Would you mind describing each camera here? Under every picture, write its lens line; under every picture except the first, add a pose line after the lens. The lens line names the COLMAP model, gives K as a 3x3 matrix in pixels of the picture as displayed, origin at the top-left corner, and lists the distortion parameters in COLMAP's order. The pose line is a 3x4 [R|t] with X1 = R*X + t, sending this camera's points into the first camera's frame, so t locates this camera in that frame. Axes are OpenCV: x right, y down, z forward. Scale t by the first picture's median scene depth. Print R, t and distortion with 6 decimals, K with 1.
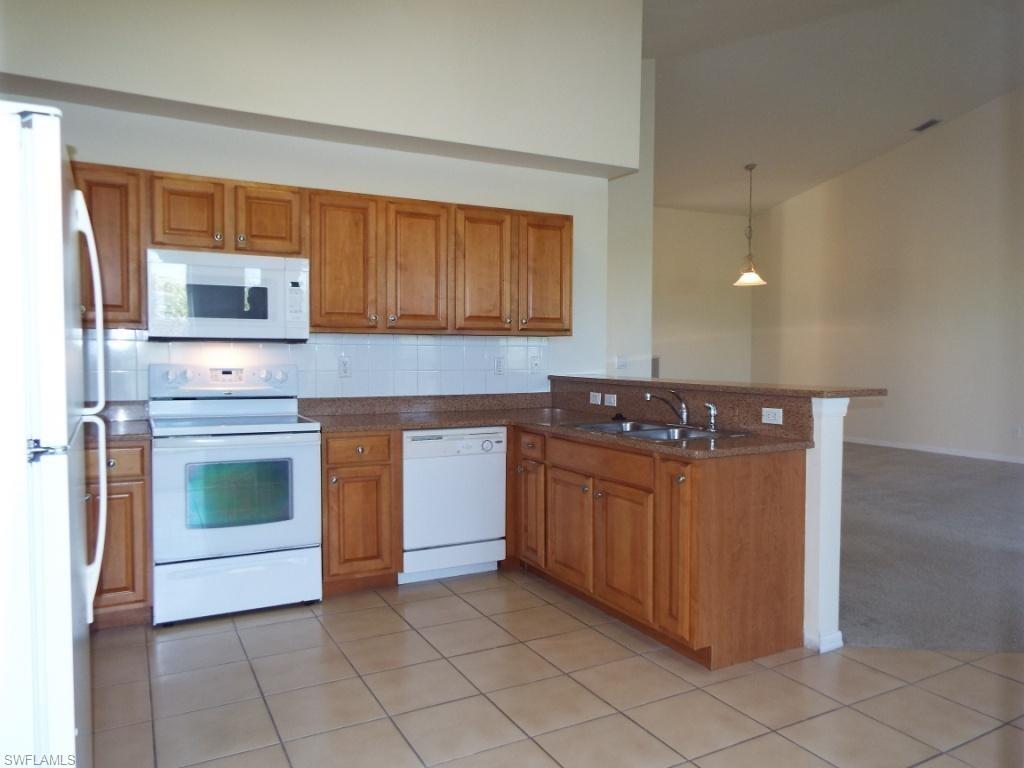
lens RADIAL K [[735.9, 0, 515.1], [0, 735.9, 366.0], [0, 0, 1]] dist [-0.002454, 0.000496]
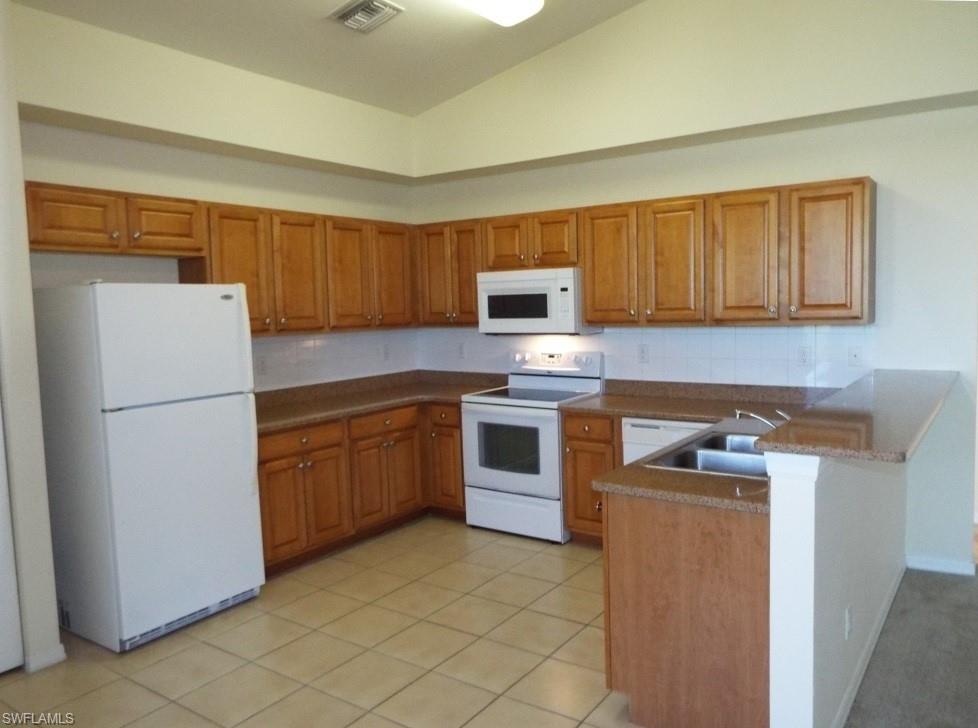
lens RADIAL K [[680.9, 0, 489.0], [0, 680.9, 364.0], [0, 0, 1]] dist [-0.006929, -0.002220]
pose [[0.477791, 0.055967, -0.876689, 0.647121], [0.012722, 0.997423, 0.070608, -0.067037], [0.878381, -0.044889, 0.475848, 0.330893]]
